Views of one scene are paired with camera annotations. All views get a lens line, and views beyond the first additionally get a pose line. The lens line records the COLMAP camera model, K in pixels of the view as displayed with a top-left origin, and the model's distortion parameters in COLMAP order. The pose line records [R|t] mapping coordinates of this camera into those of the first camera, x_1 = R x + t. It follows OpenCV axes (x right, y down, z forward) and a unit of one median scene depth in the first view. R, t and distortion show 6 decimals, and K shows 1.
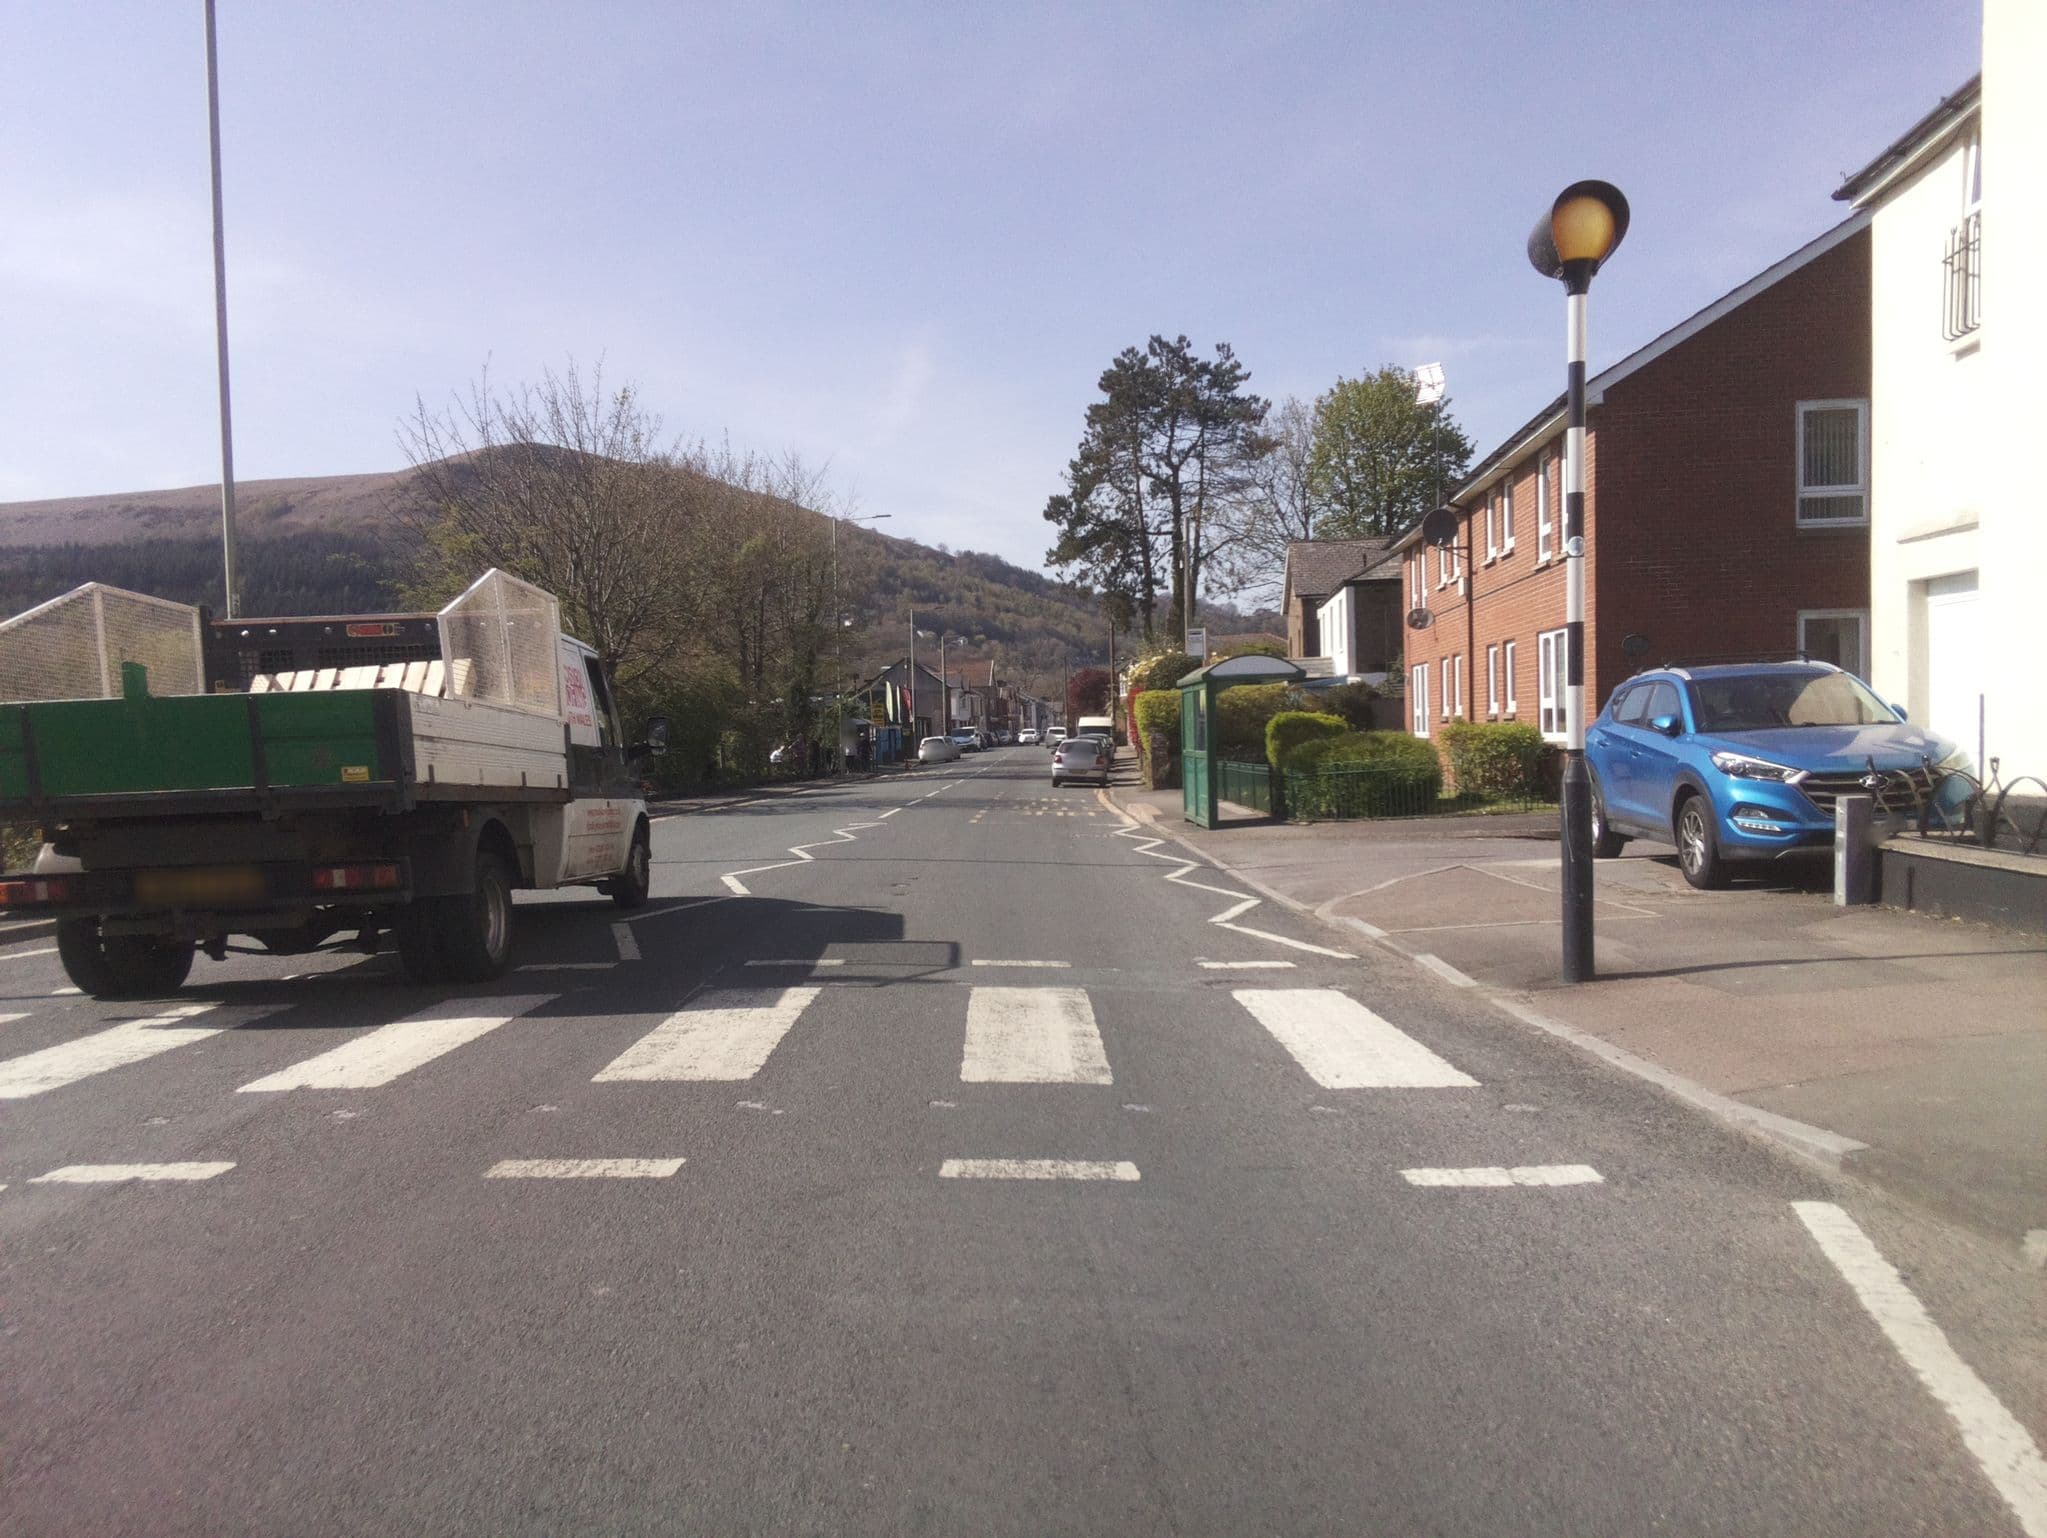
lens RADIAL K [[1650.8, 0, 1021.7], [0, 1650.8, 766.4], [0, 0, 1]] dist [0.000558, 0.000118]
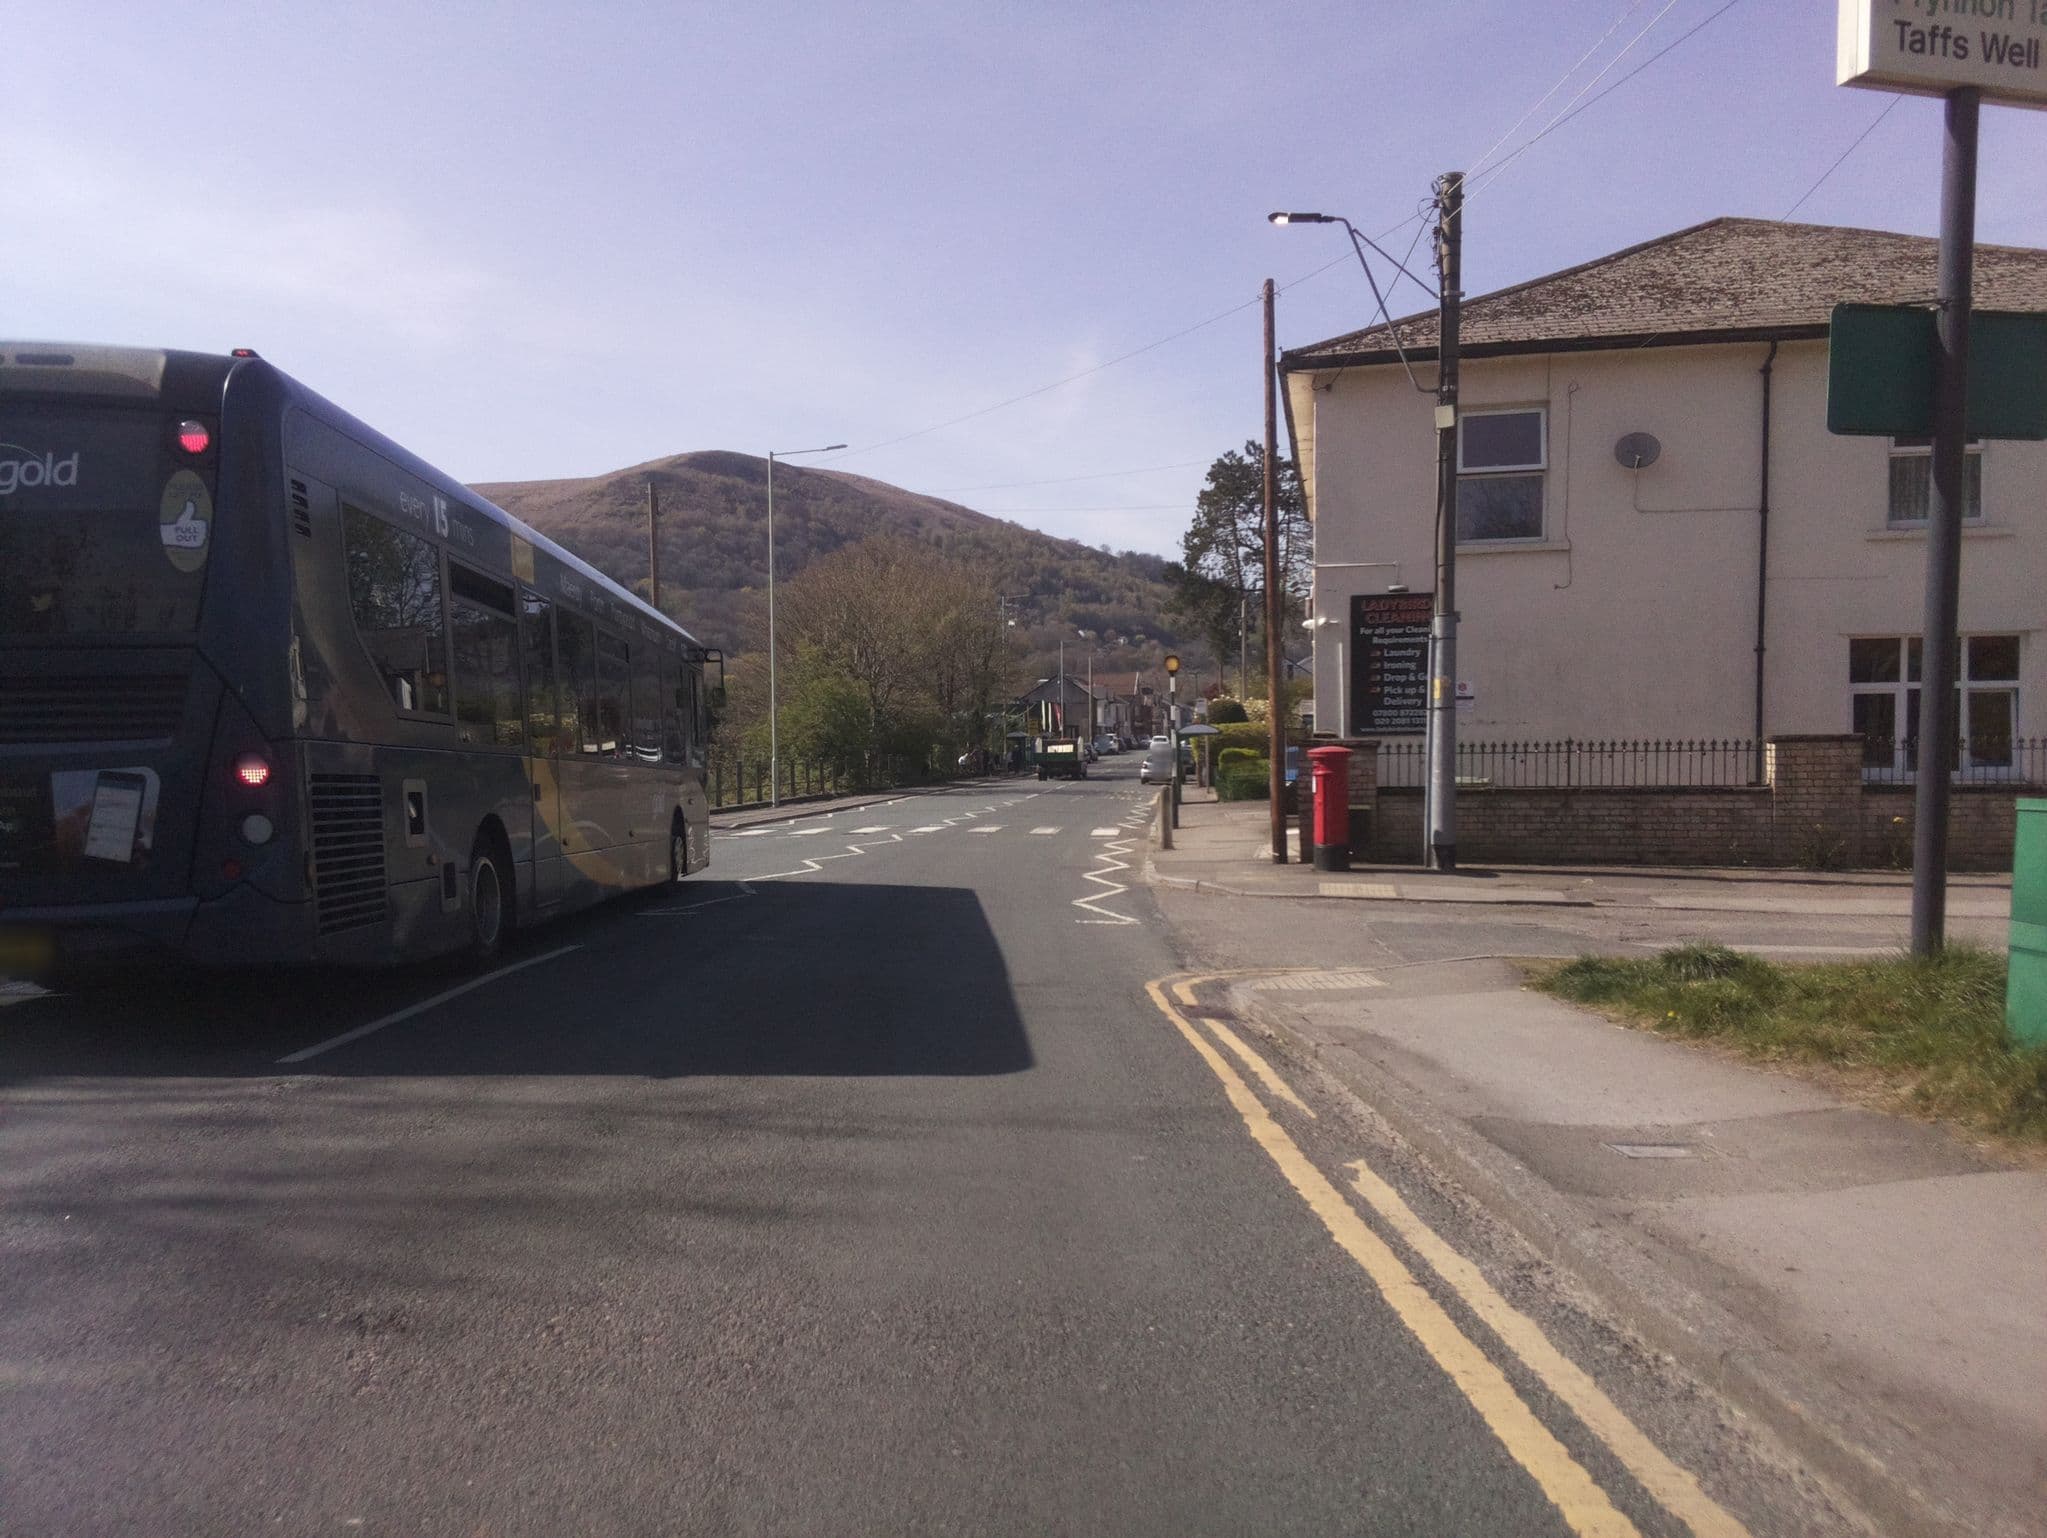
lens RADIAL K [[1650.8, 0, 1023.4], [0, 1650.8, 769.5], [0, 0, 1]] dist [0.000558, 0.000118]
pose [[0.995229, 0.018781, -0.095745, 0.012590], [-0.018385, 0.999818, 0.005014, -0.001585], [0.095822, -0.003230, 0.995393, -0.122264]]
